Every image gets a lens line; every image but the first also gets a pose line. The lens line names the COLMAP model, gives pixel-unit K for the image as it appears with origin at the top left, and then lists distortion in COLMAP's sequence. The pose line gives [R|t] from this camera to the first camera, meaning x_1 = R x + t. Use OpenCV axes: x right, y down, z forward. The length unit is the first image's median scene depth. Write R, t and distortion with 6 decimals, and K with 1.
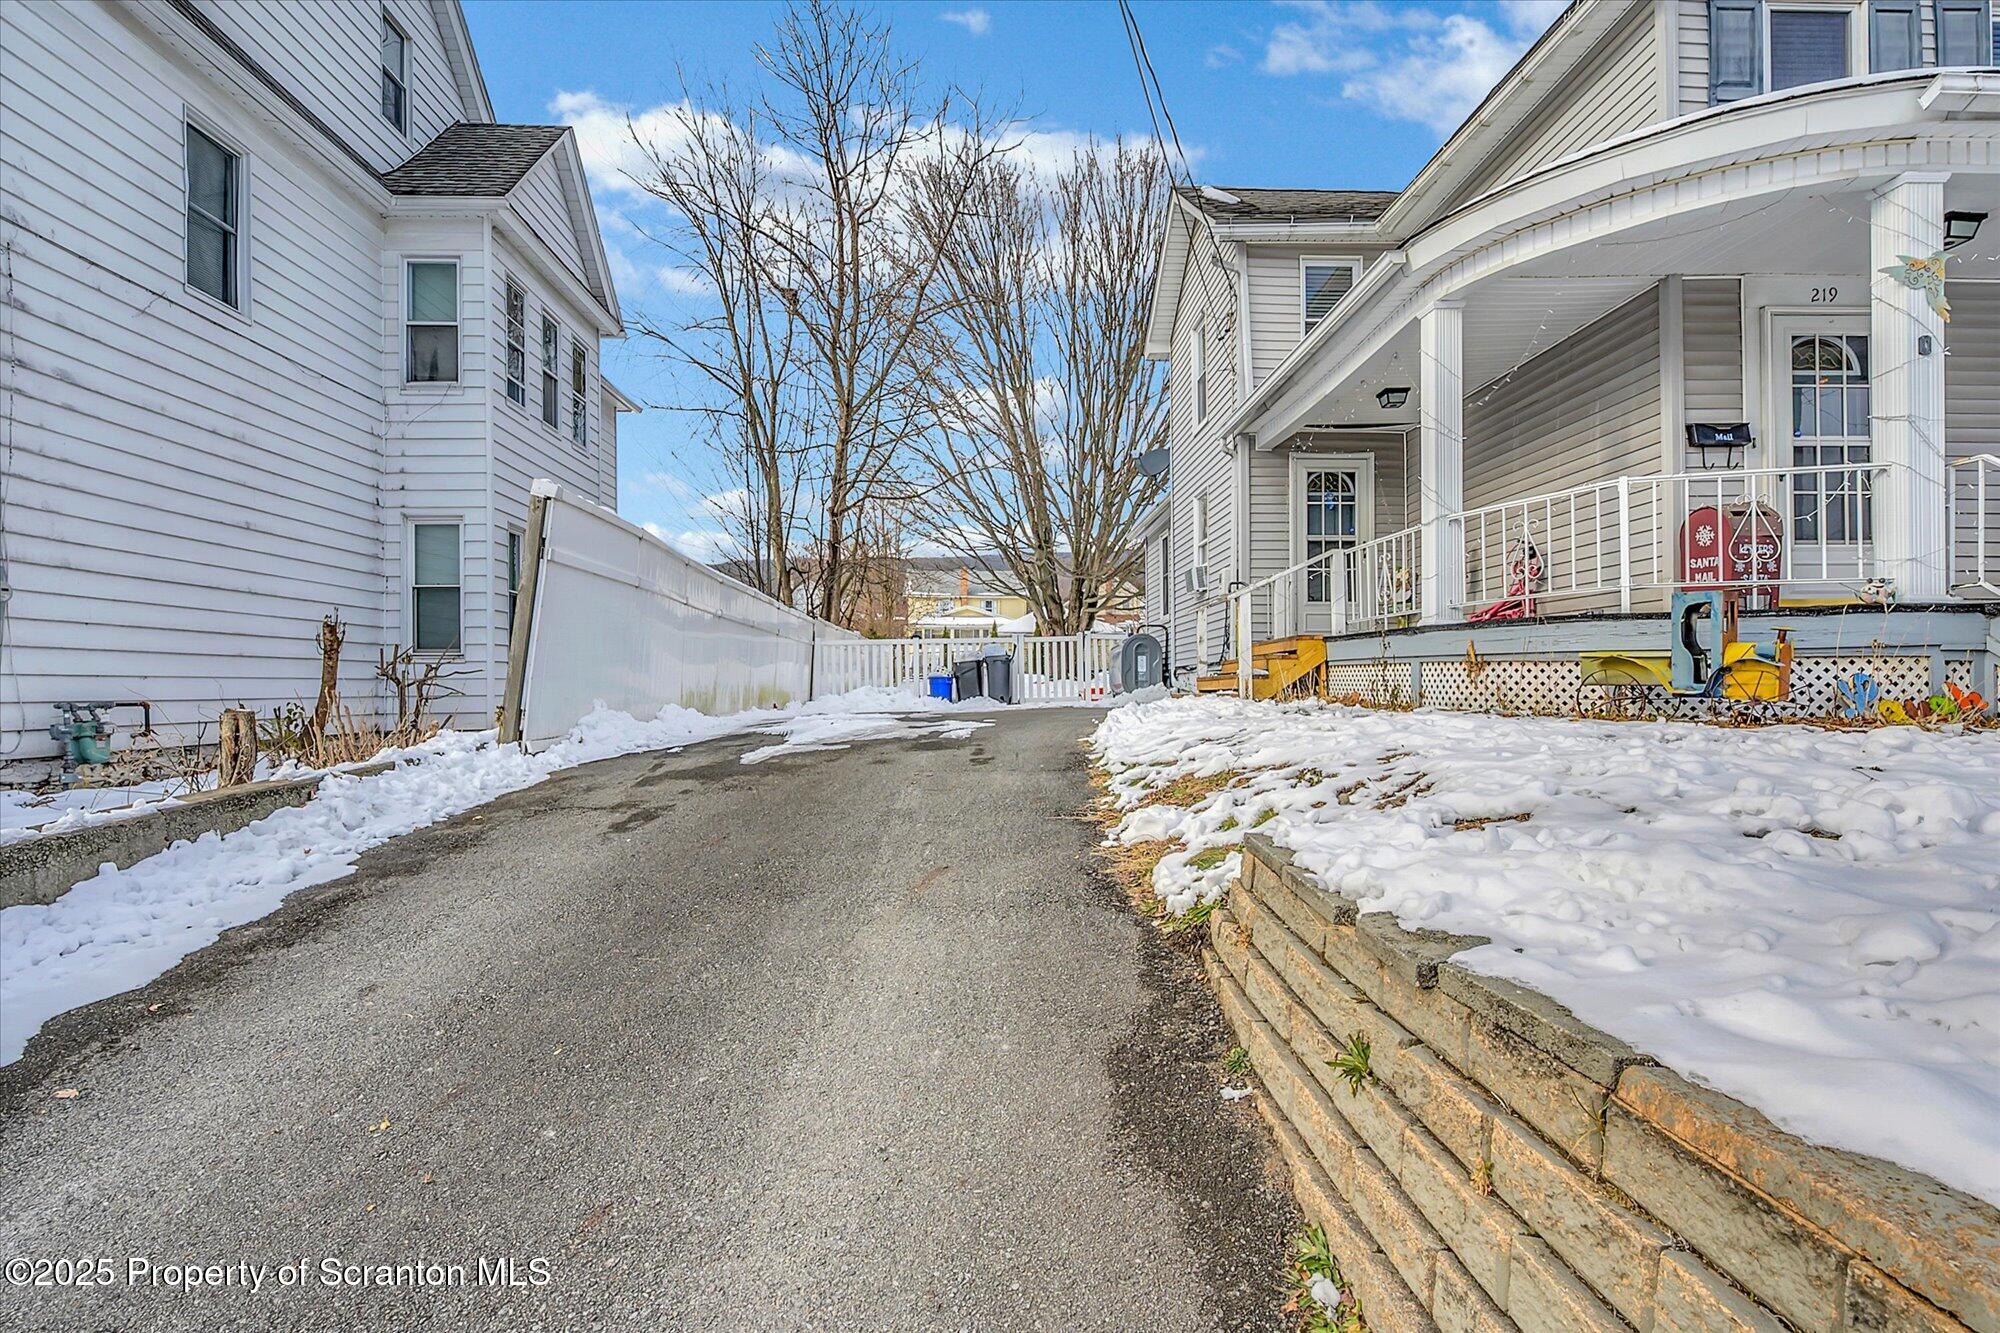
lens RADIAL K [[948.2, 0, 1007.1], [0, 948.2, 679.5], [0, 0, 1]] dist [0.006490, 0.000711]
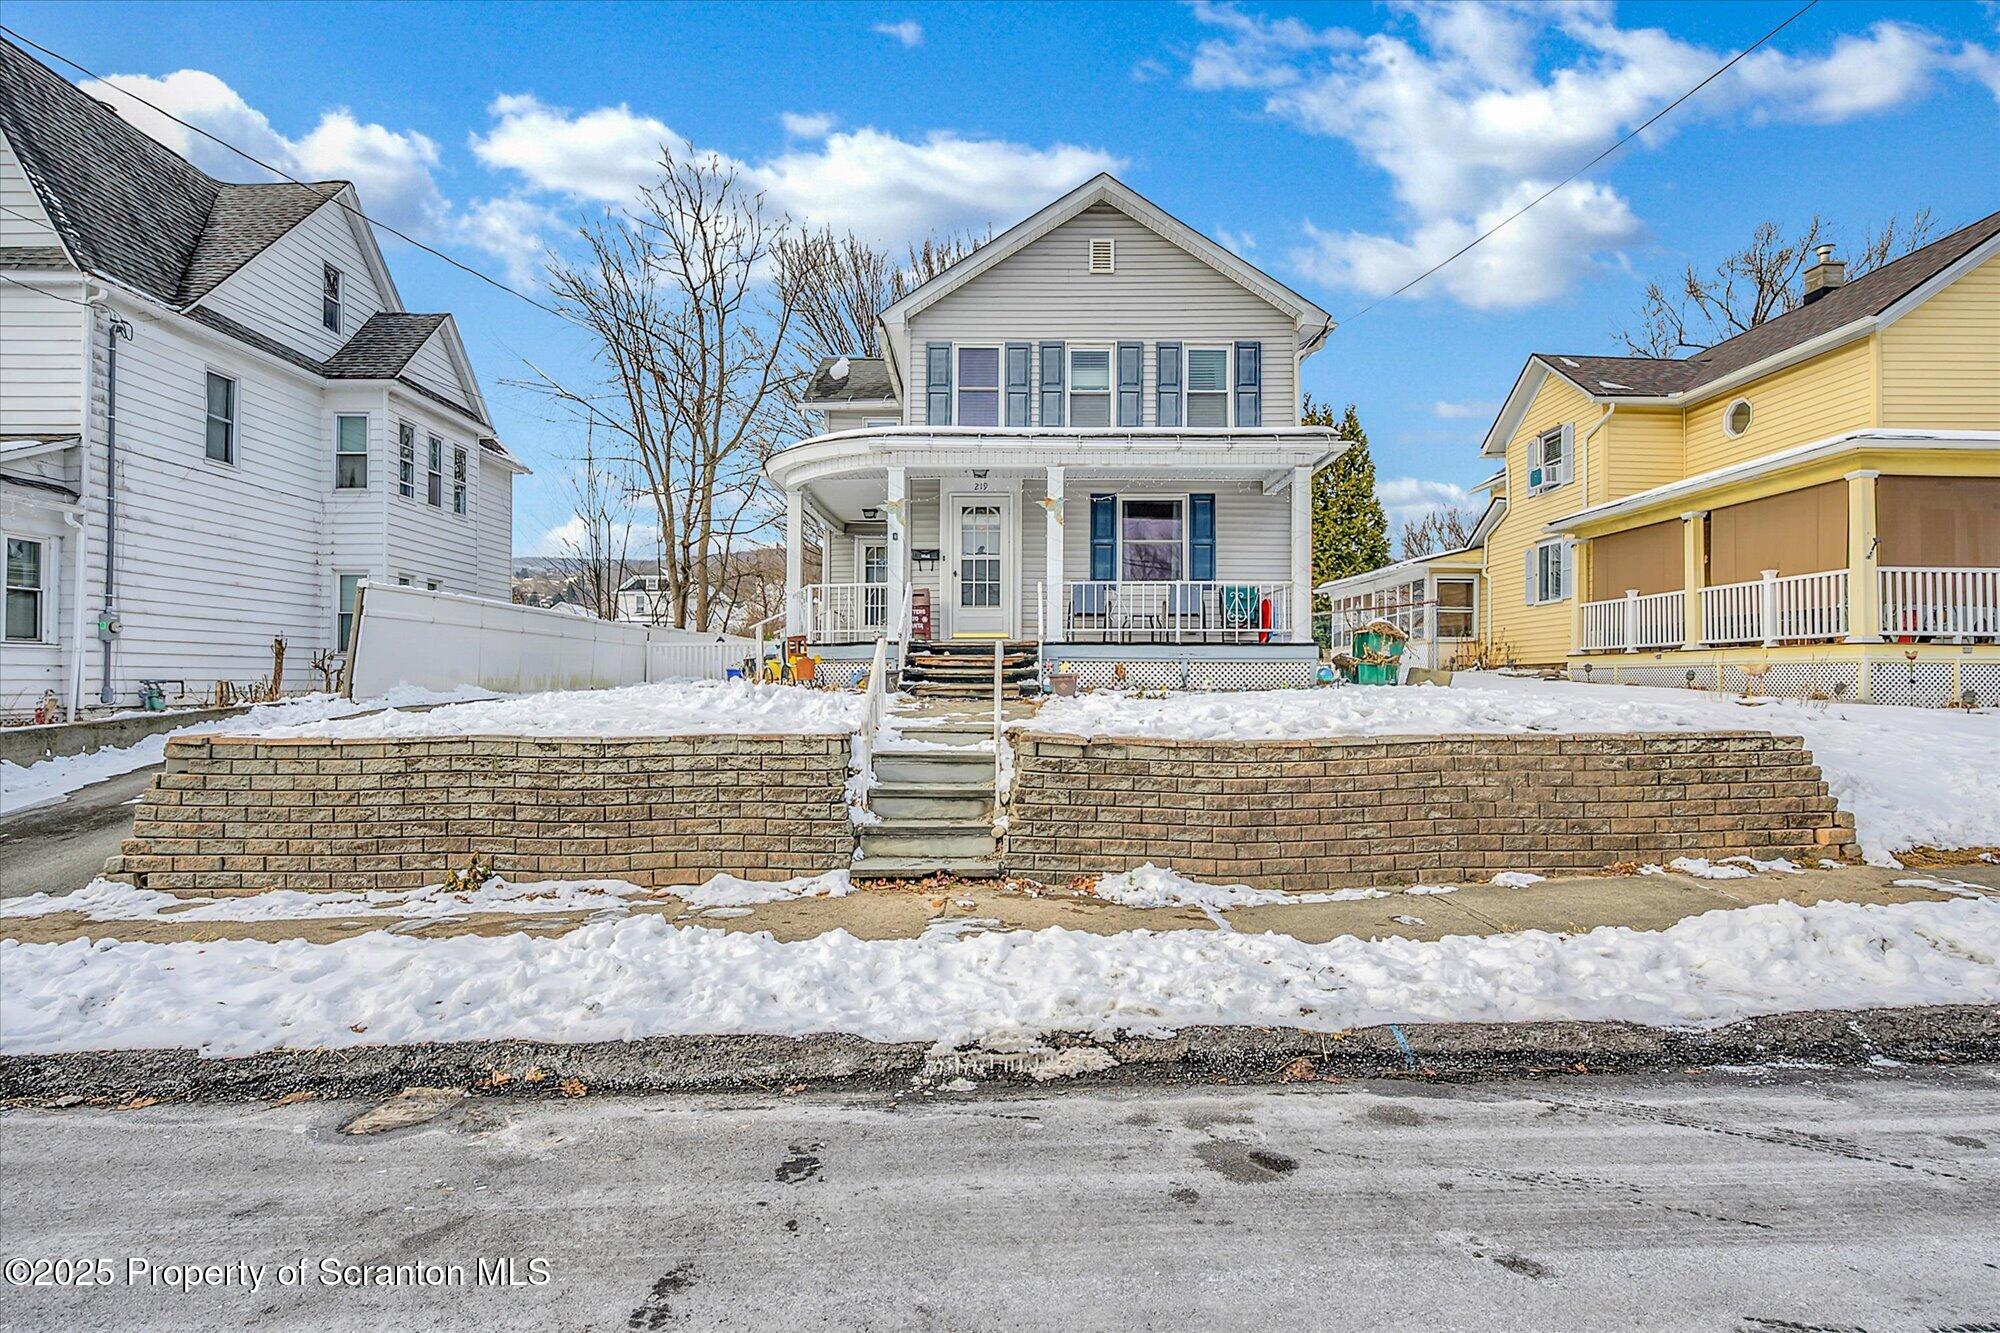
lens RADIAL K [[989.5, 0, 974.3], [0, 989.5, 648.2], [0, 0, 1]] dist [0.036794, 0.000386]
pose [[0.998612, 0.002838, -0.052596, 0.603884], [-0.004005, 0.999748, -0.022104, -0.003084], [0.052520, 0.022283, 0.998371, -0.719104]]
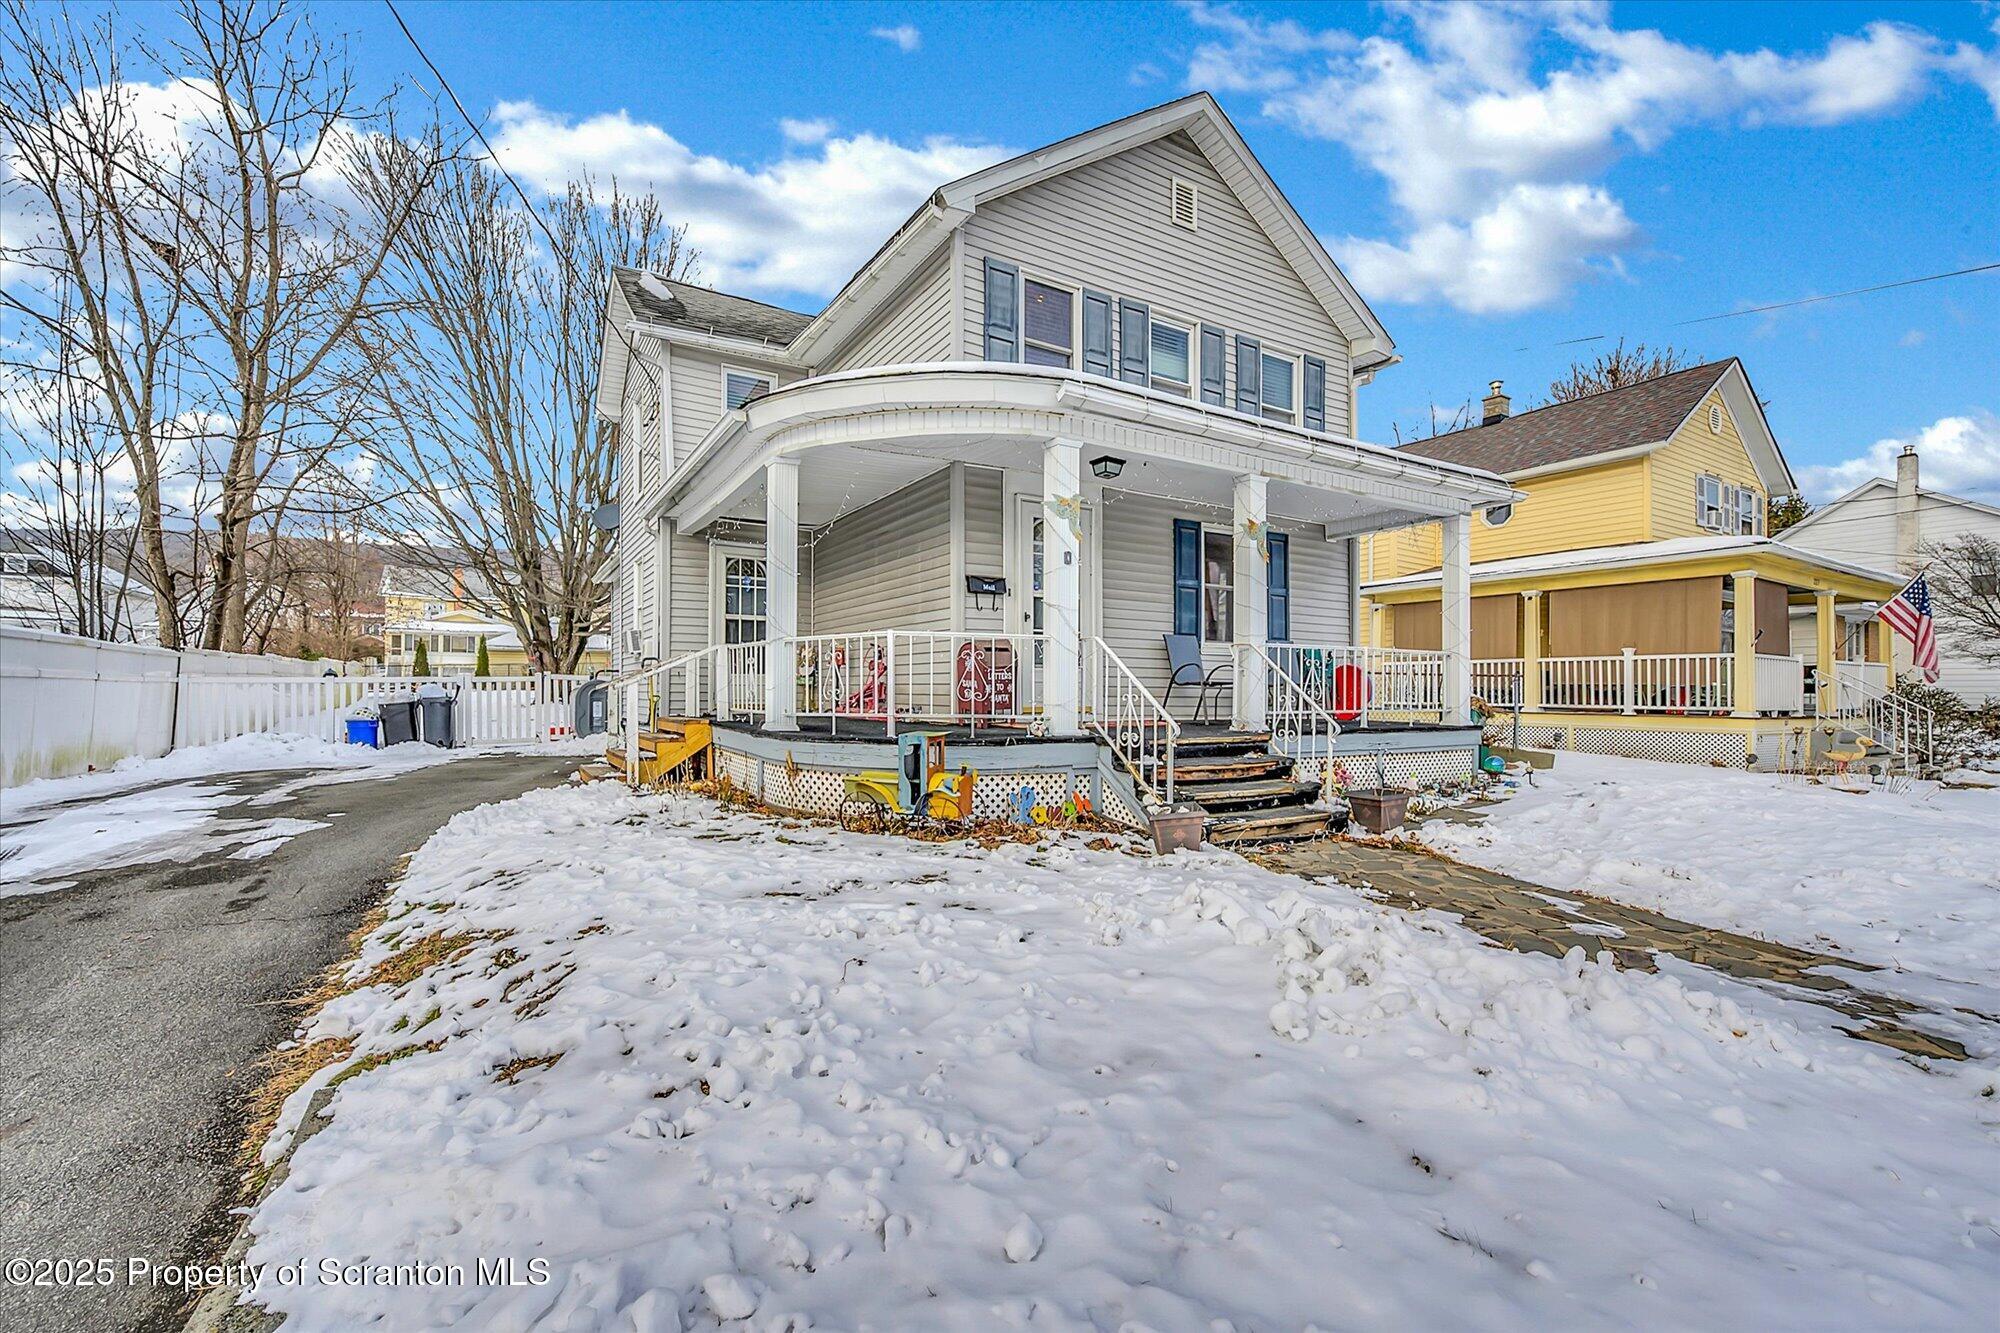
lens RADIAL K [[857.7, 0, 1006.3], [0, 857.7, 681.5], [0, 0, 1]] dist [0.003196, 0.000195]
pose [[0.873457, 0.010855, 0.486781, 0.114628], [-0.010879, 0.999937, -0.002777, -0.073420], [-0.486780, -0.002870, 0.873520, -0.044999]]
